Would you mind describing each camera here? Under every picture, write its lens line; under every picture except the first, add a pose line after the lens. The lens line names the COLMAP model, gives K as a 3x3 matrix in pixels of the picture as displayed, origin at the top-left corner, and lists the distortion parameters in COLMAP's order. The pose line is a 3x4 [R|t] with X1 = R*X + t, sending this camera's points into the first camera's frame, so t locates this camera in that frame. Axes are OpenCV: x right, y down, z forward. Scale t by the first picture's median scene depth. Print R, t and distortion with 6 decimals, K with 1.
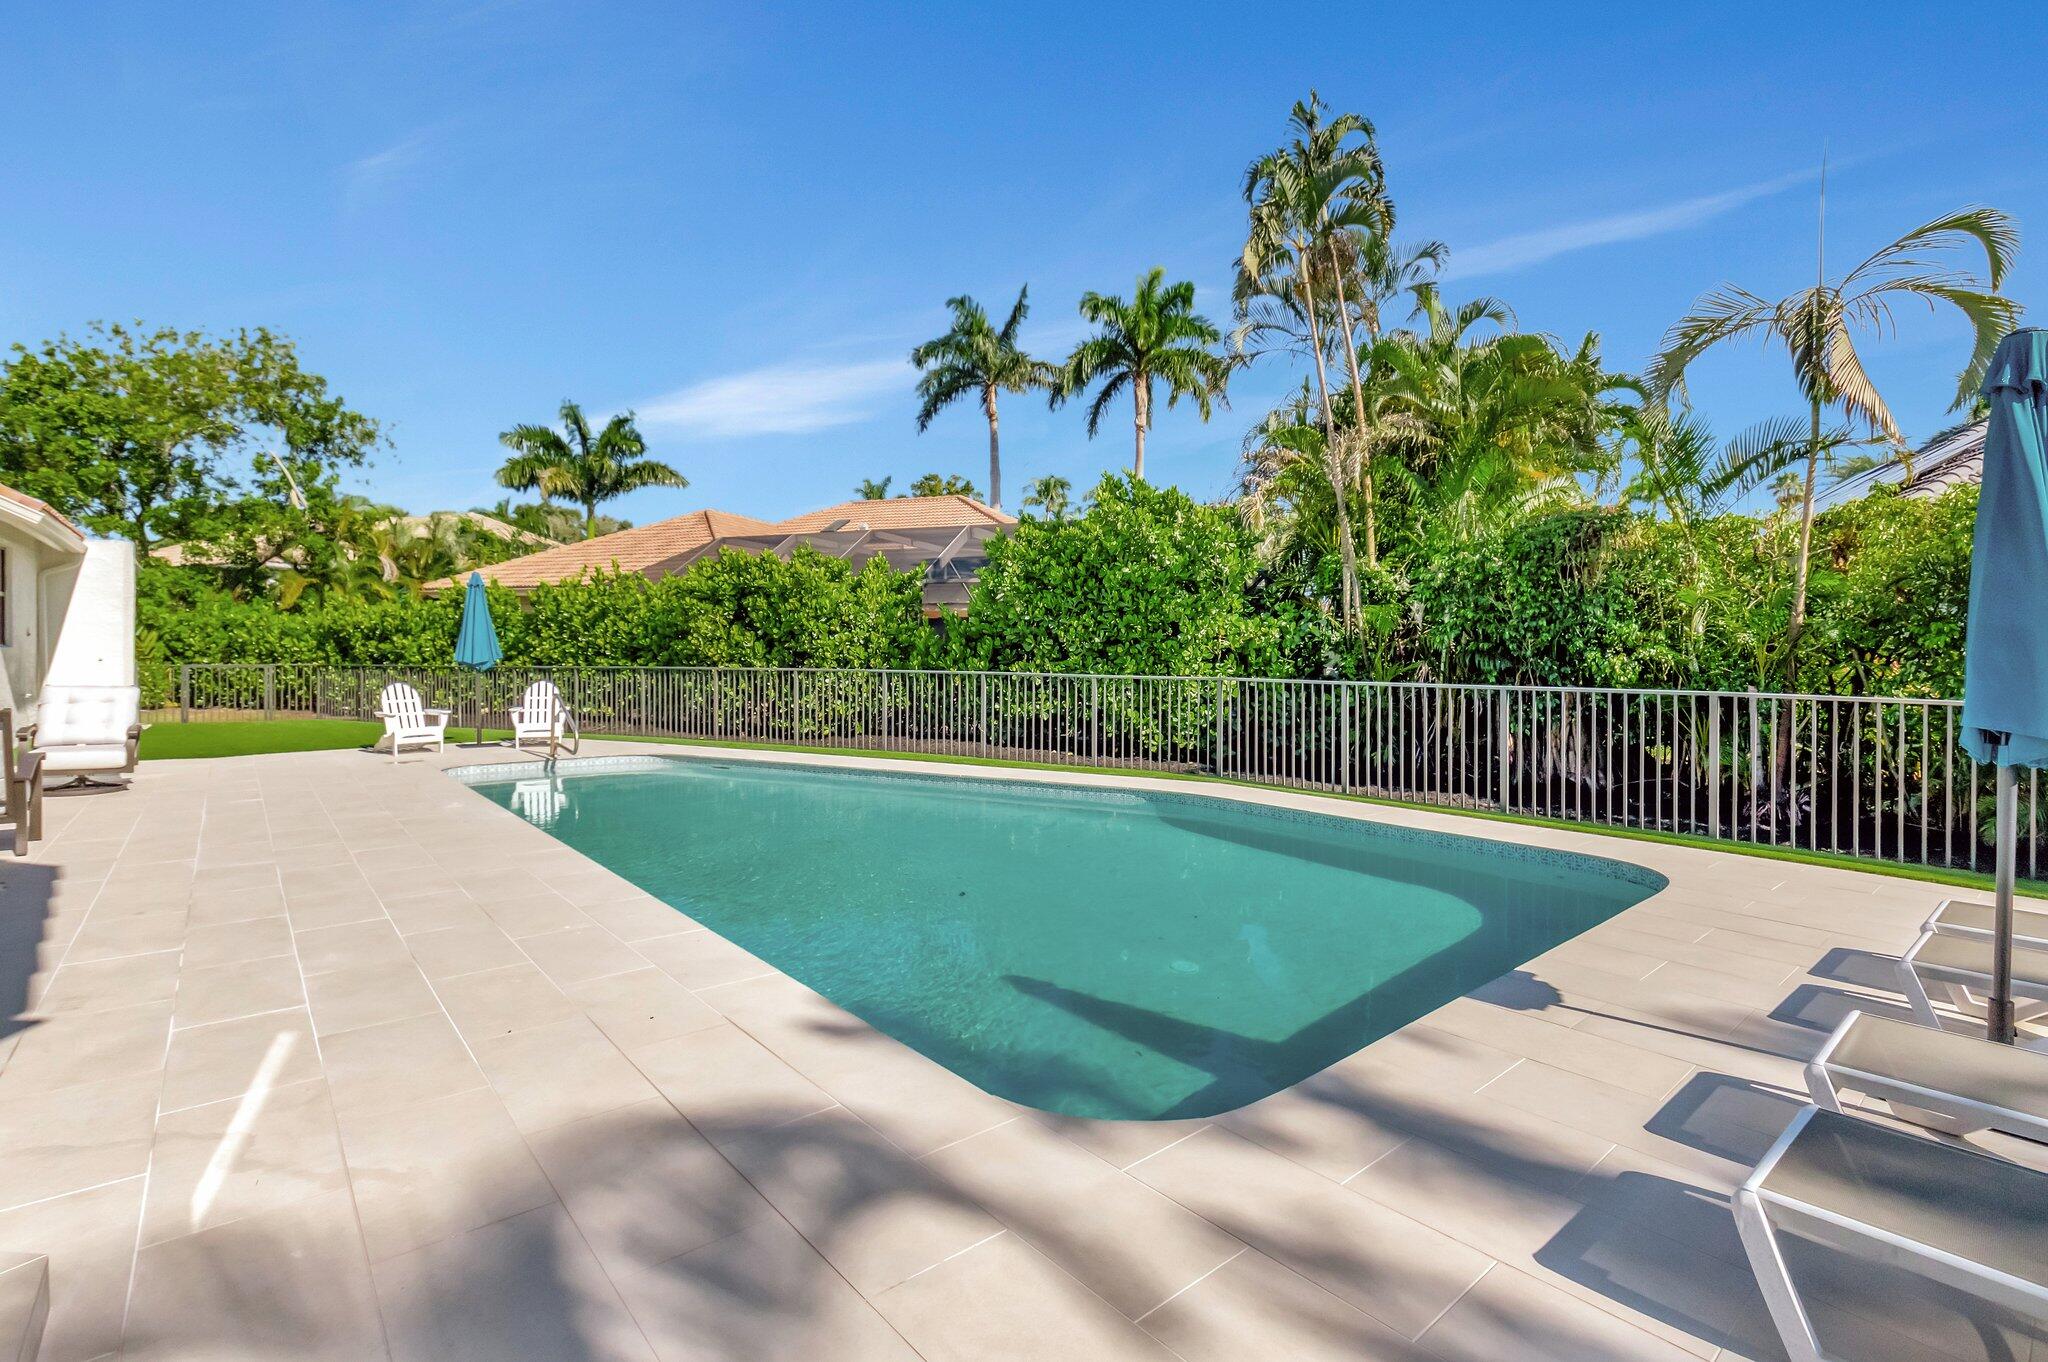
lens RADIAL K [[930.1, 0, 1008.6], [0, 930.1, 650.6], [0, 0, 1]] dist [0.000474, 0.000128]
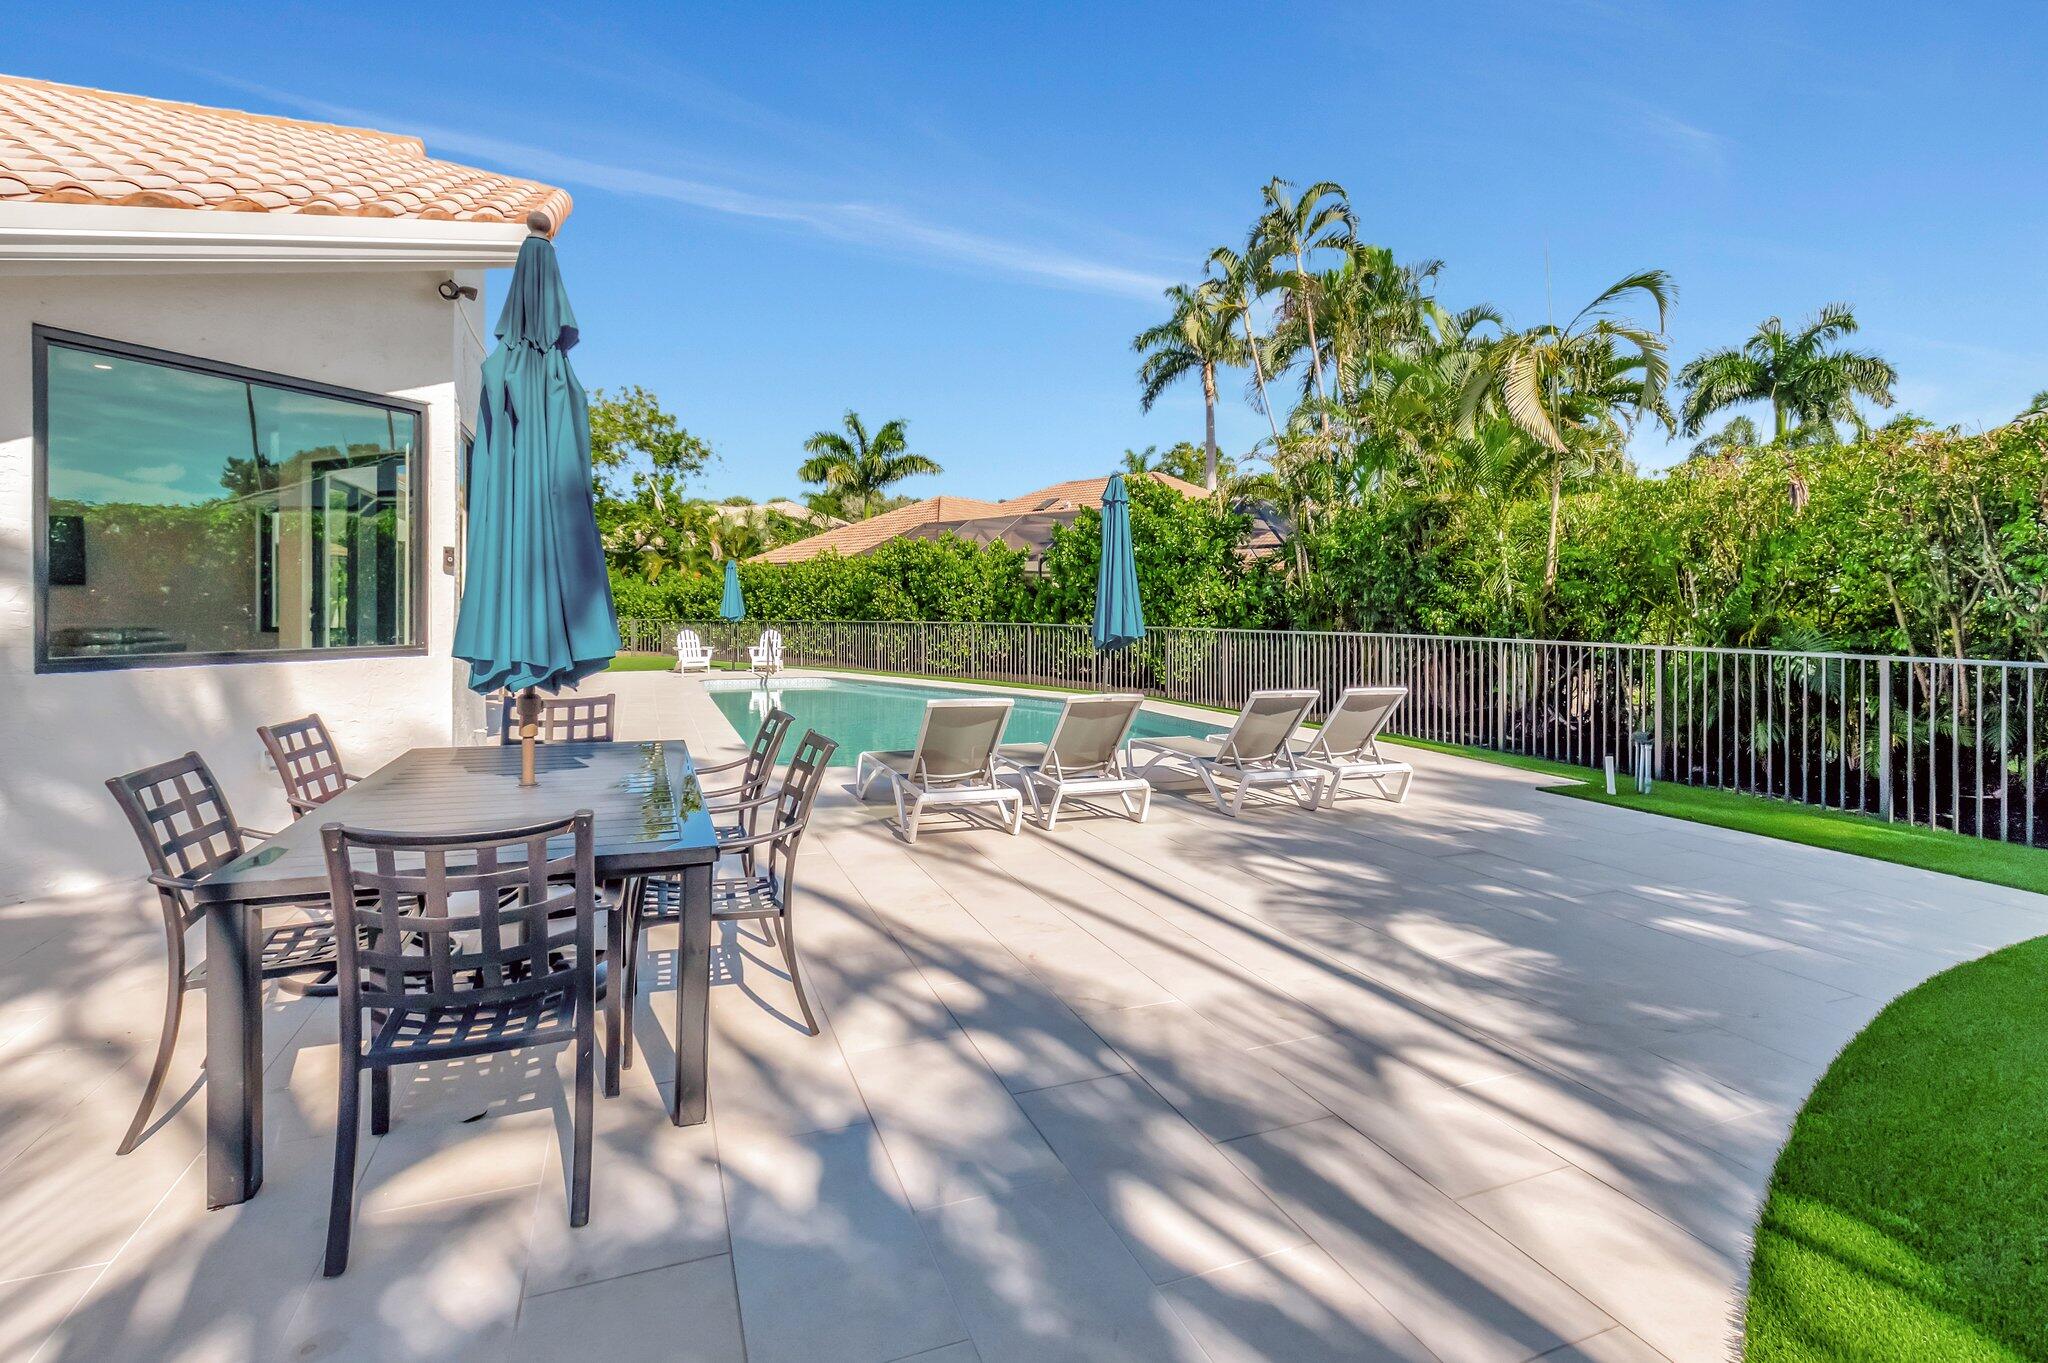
lens RADIAL K [[1012.3, 0, 1049.7], [0, 1012.3, 606.8], [0, 0, 1]] dist [0.029018, -0.000103]
pose [[0.946901, -0.003260, -0.321510, 0.348269], [0.001469, 0.999982, -0.005813, 0.004439], [0.321523, 0.005033, 0.946888, -0.319904]]
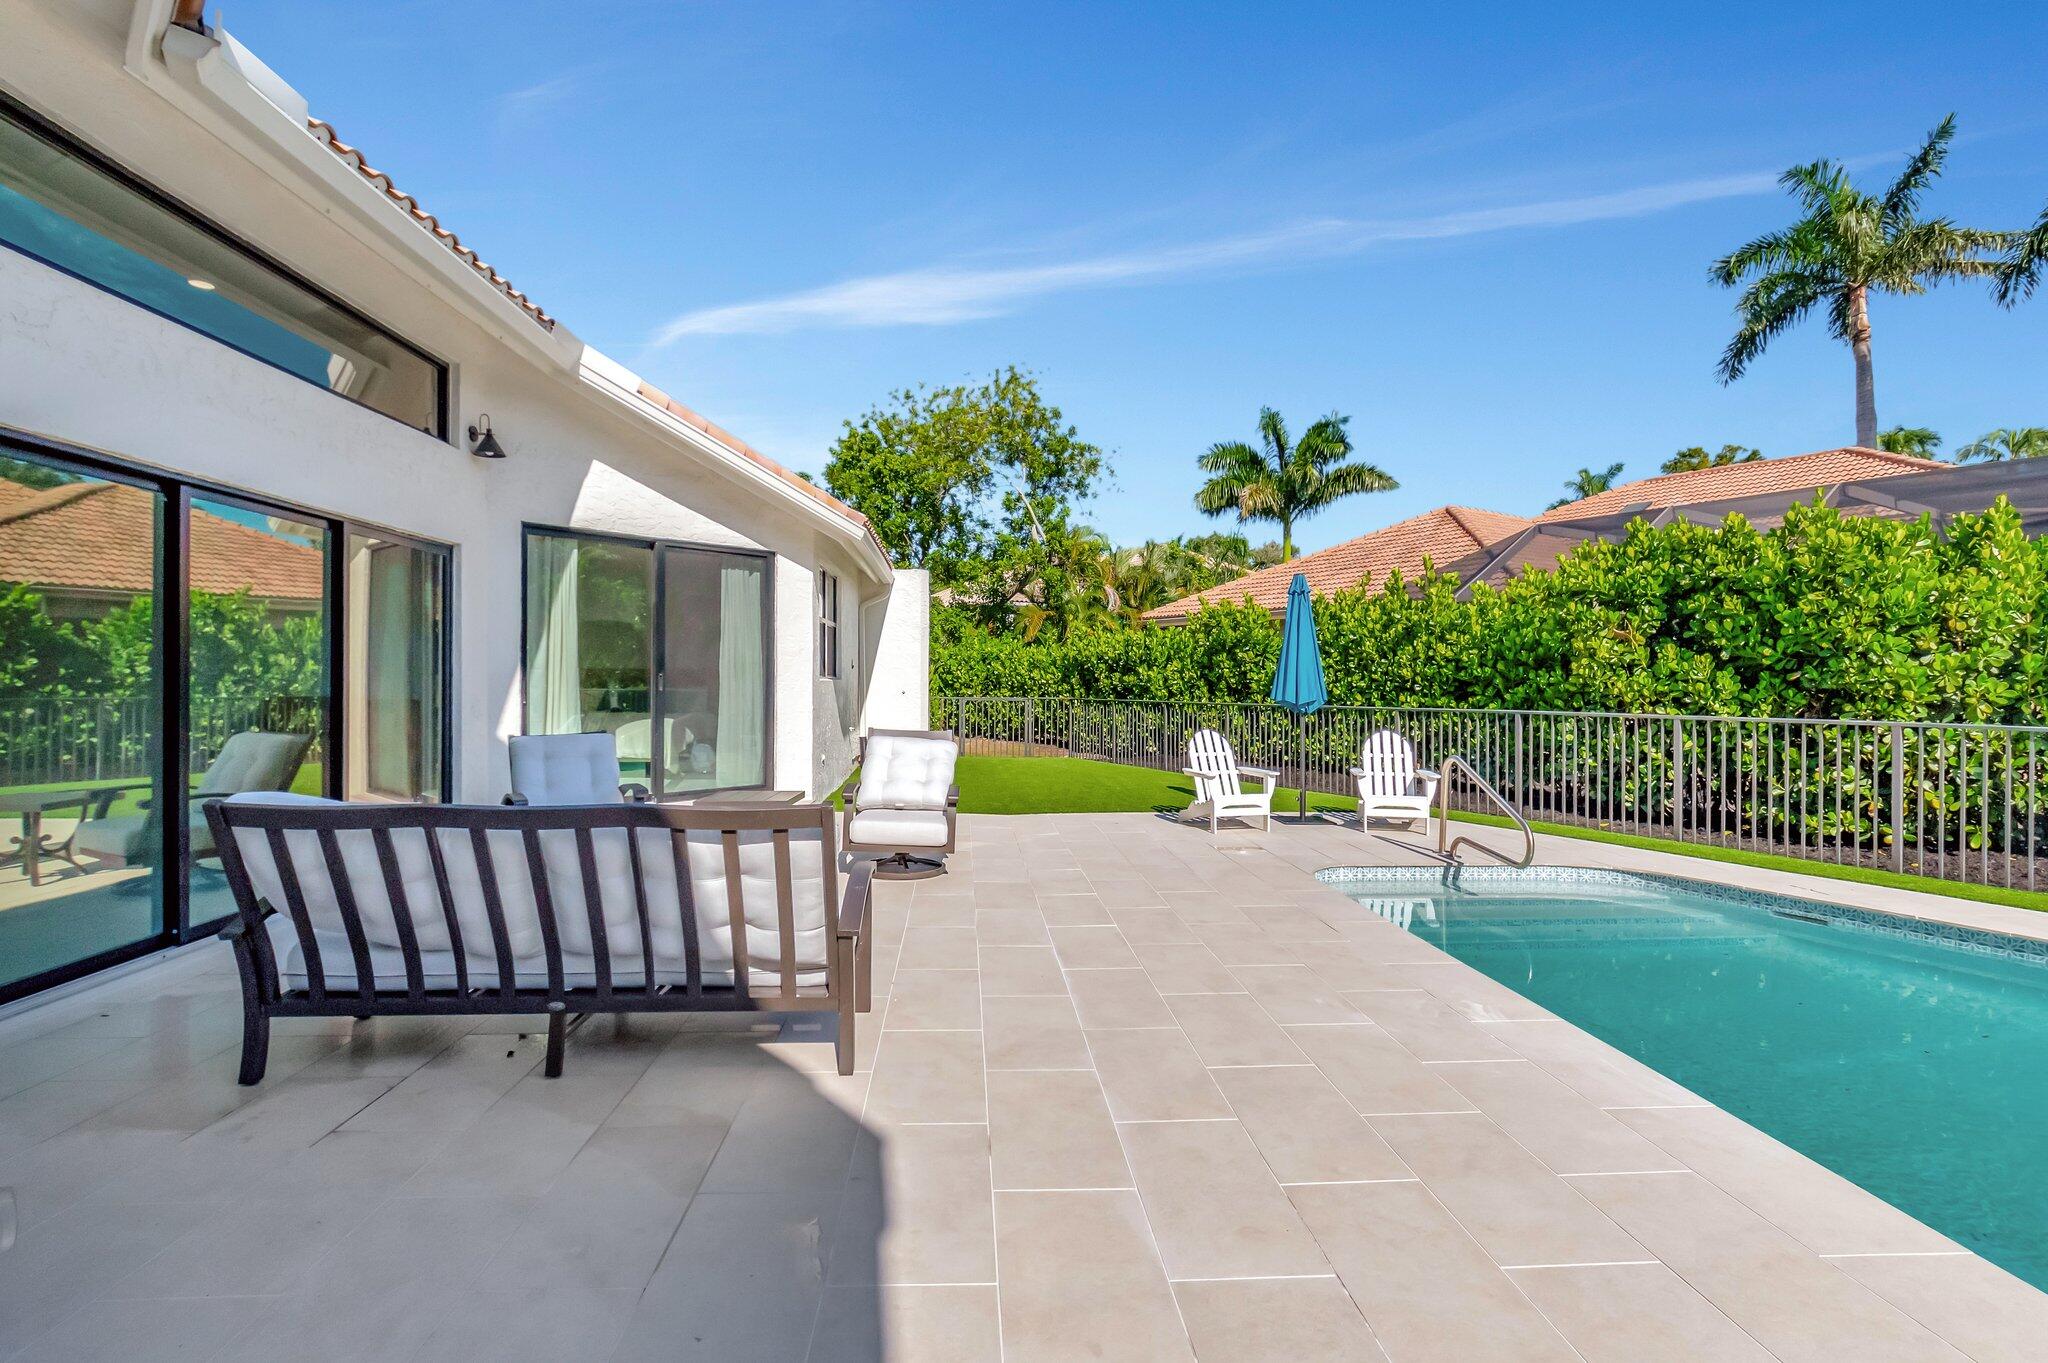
lens RADIAL K [[901.6, 0, 1016.9], [0, 901.6, 678.1], [0, 0, 1]] dist [-0.000013, -0.000447]
pose [[0.809048, -0.000729, -0.587742, -0.247465], [-0.002137, 0.999989, -0.004181, -0.001309], [0.587739, 0.004639, 0.809038, 0.232461]]
